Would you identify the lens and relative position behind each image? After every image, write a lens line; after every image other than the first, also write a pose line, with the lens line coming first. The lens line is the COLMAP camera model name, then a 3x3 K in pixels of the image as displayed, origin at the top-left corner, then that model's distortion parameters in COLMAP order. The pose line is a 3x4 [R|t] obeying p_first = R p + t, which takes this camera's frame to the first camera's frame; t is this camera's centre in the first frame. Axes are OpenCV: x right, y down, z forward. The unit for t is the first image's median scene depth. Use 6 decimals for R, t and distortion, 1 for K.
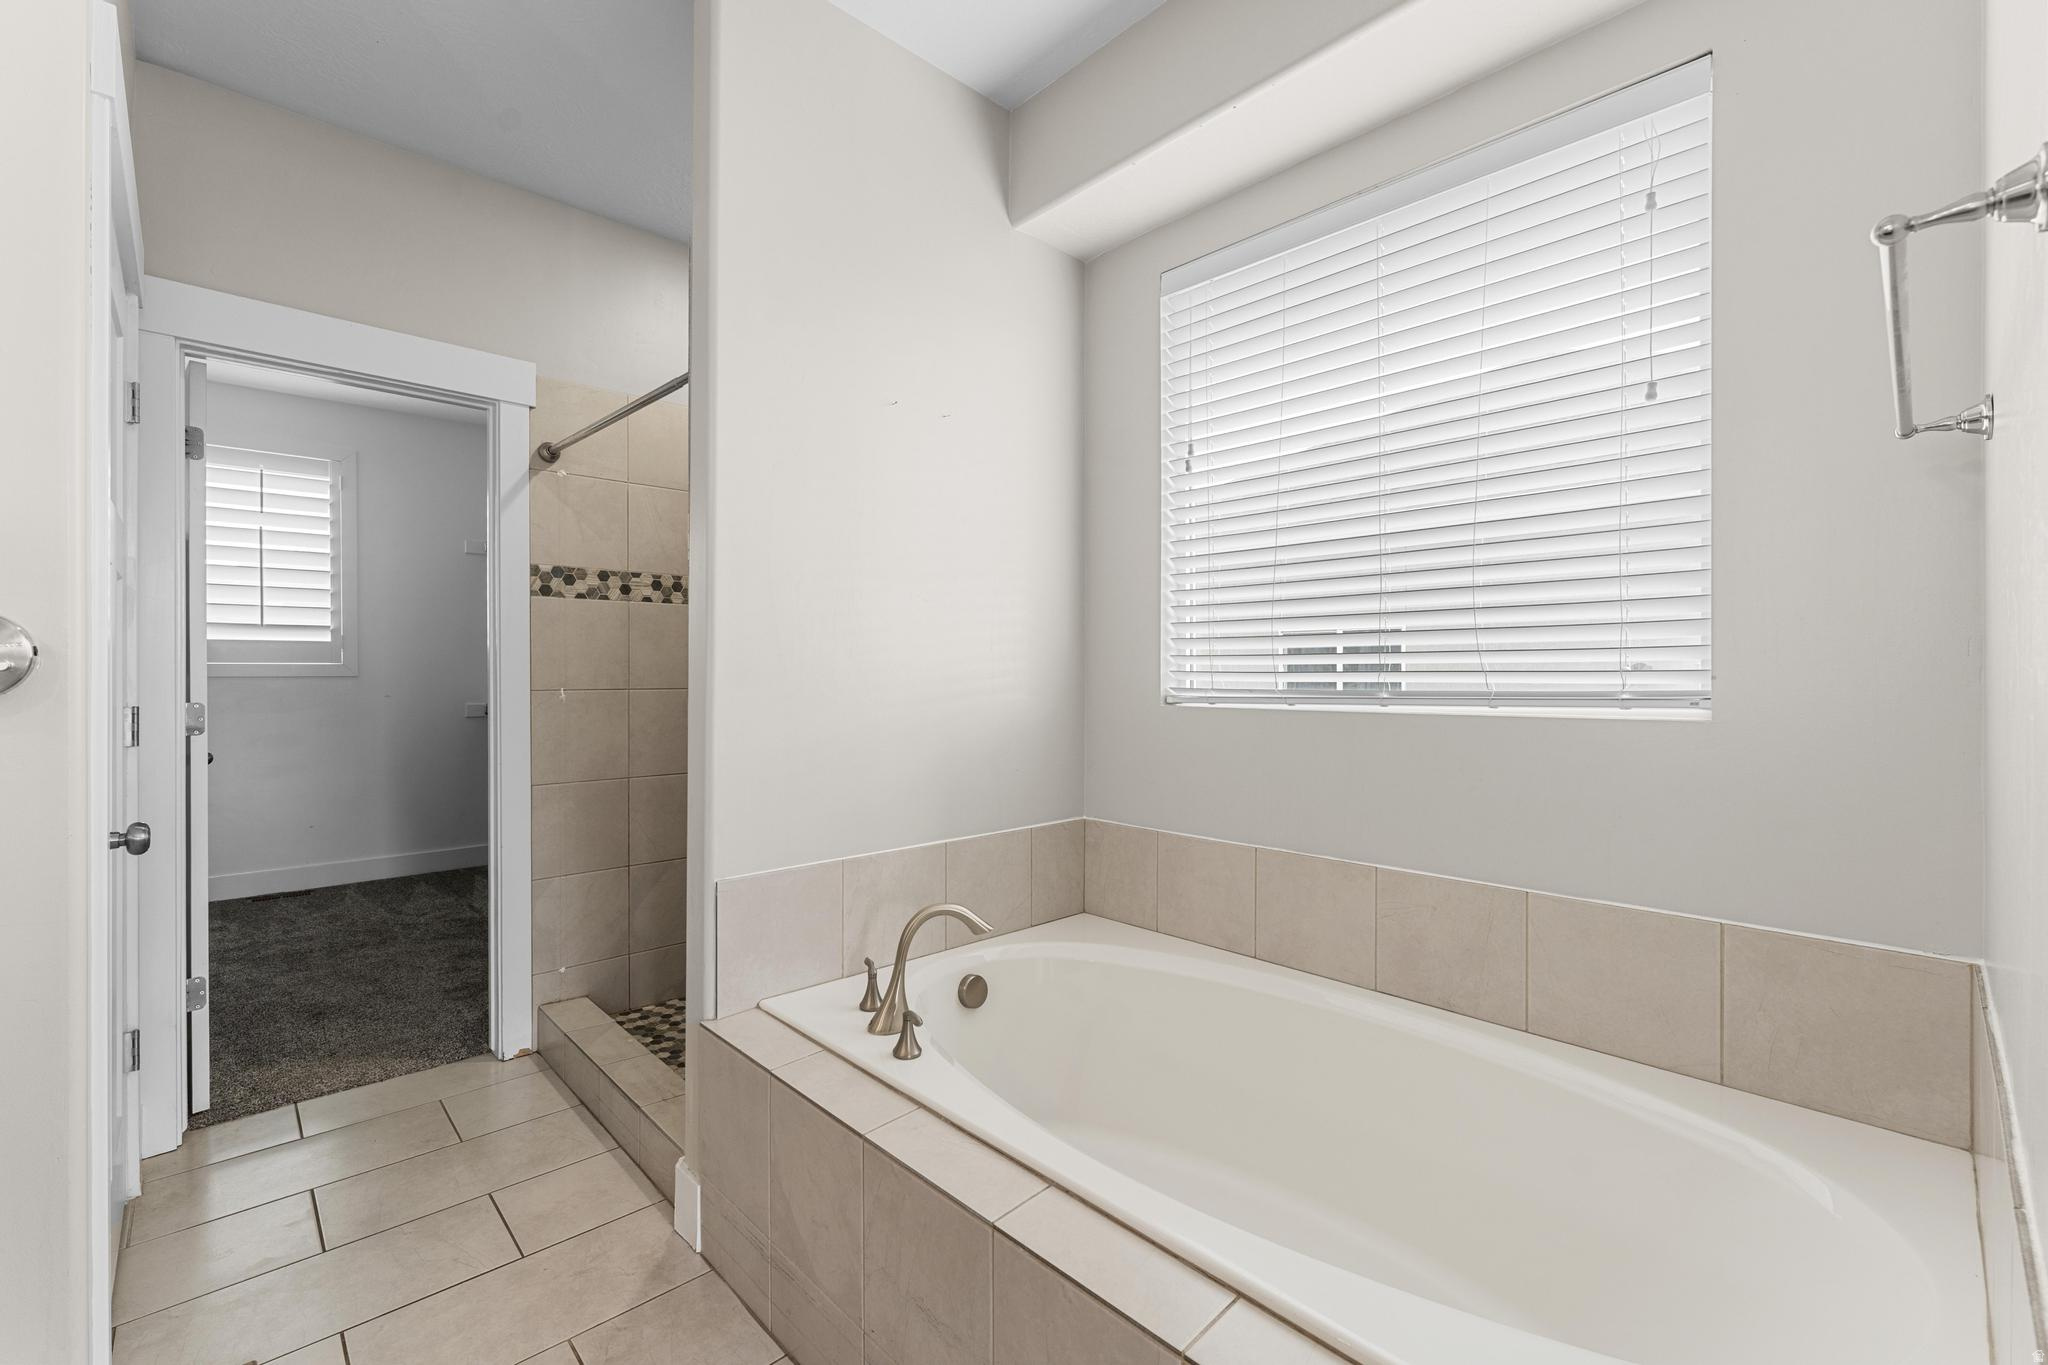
lens RADIAL K [[851.3, 0, 1022.2], [0, 851.3, 675.8], [0, 0, 1]] dist [-0.002996, 0.000922]
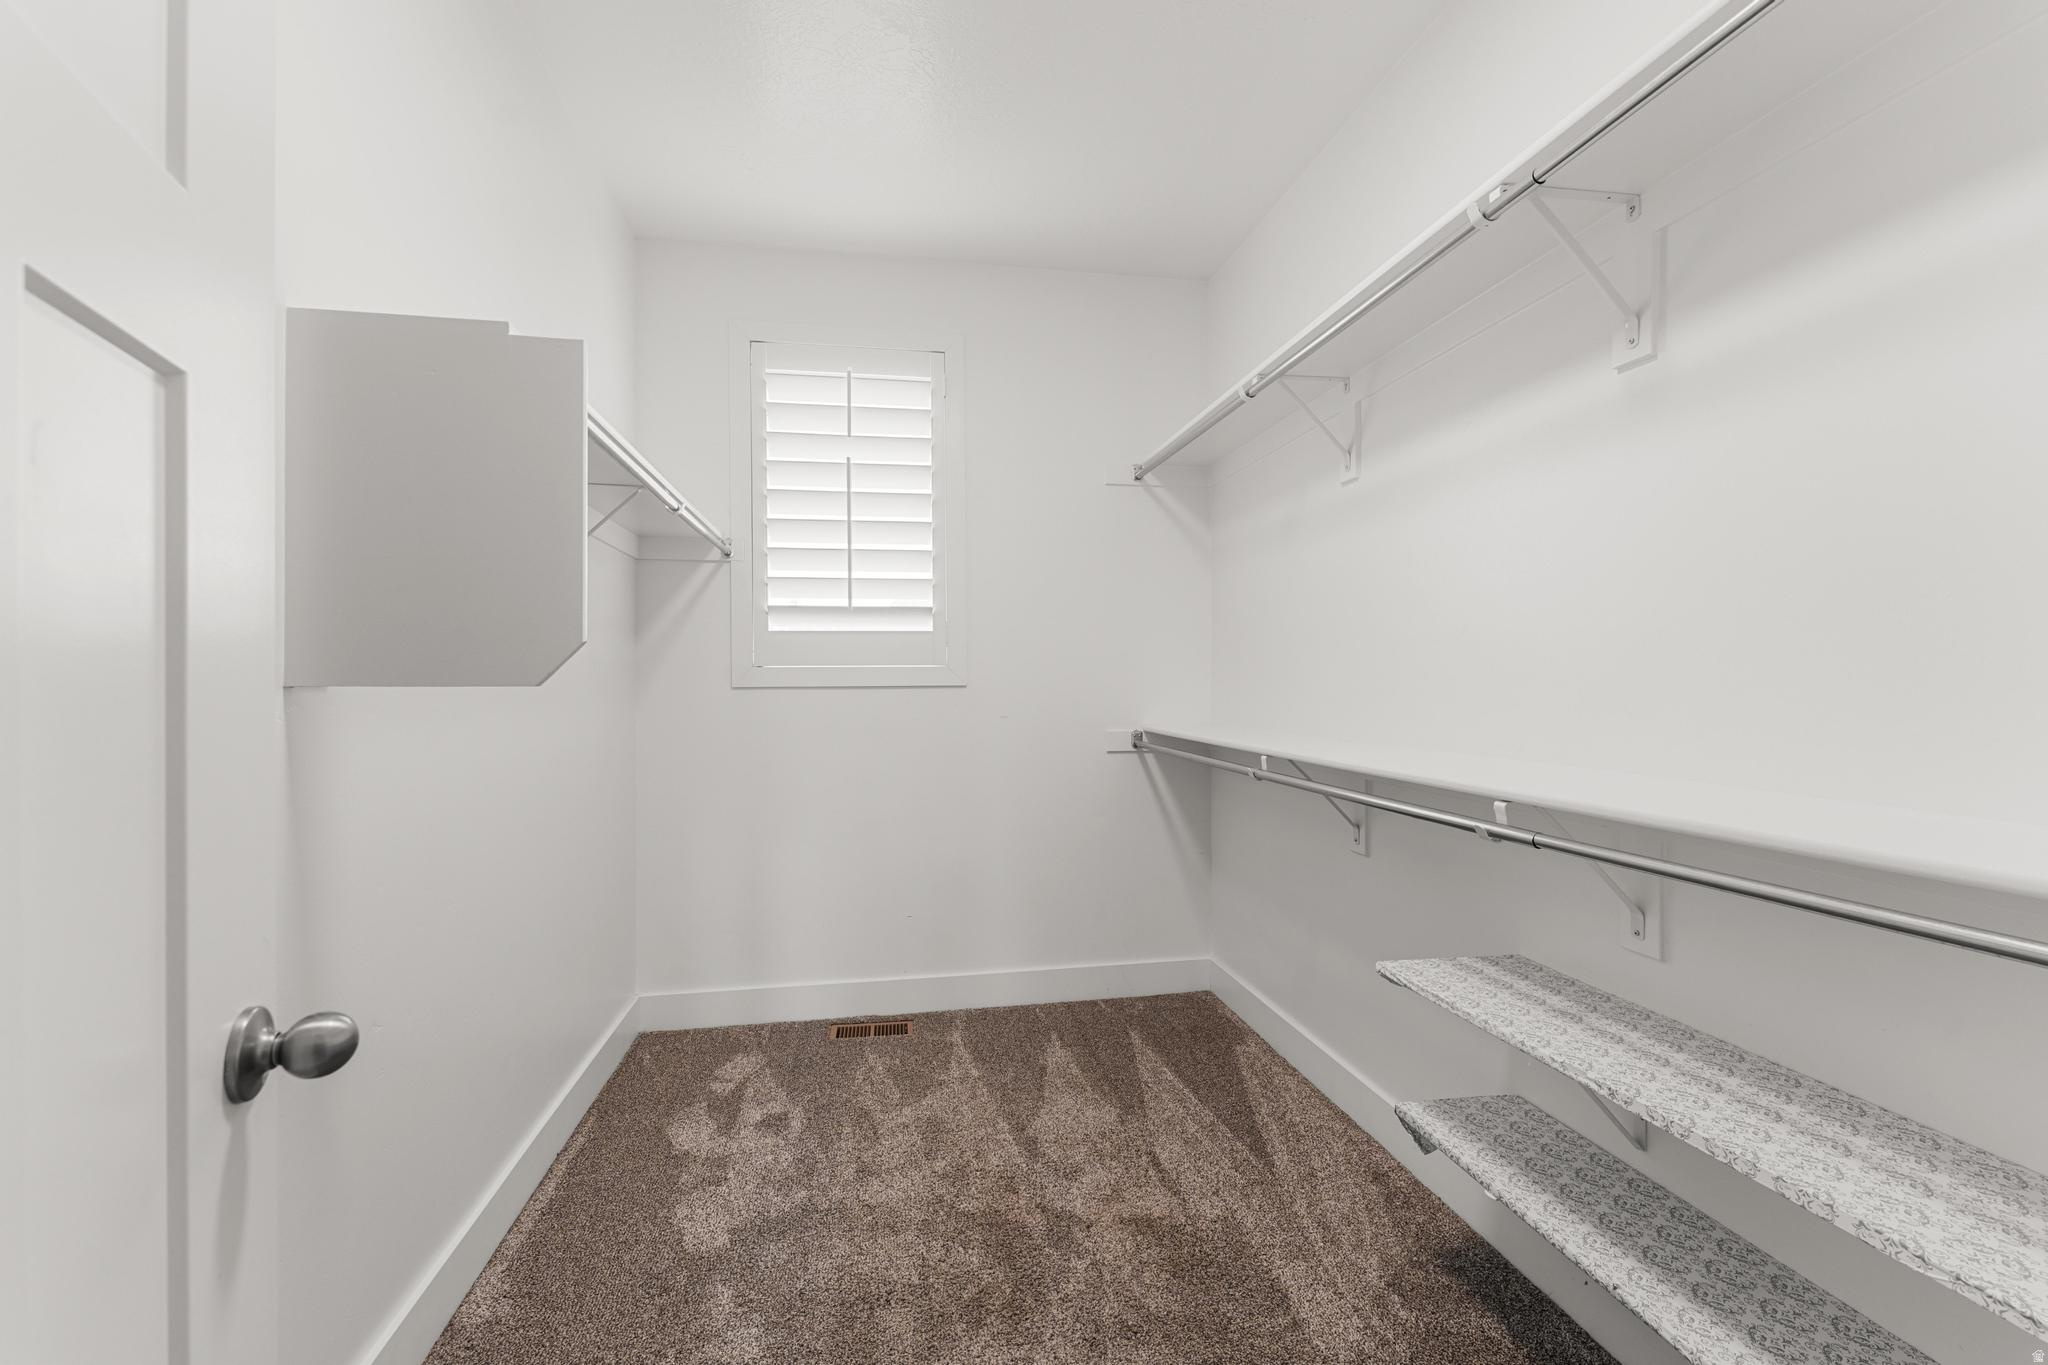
lens RADIAL K [[835.2, 0, 1022.4], [0, 835.2, 684.2], [0, 0, 1]] dist [-0.004354, 0.001133]
pose [[0.831345, -0.003413, -0.555746, -0.412078], [0.002005, 0.999993, -0.003142, 0.001269], [0.555753, 0.001498, 0.831346, 0.520492]]
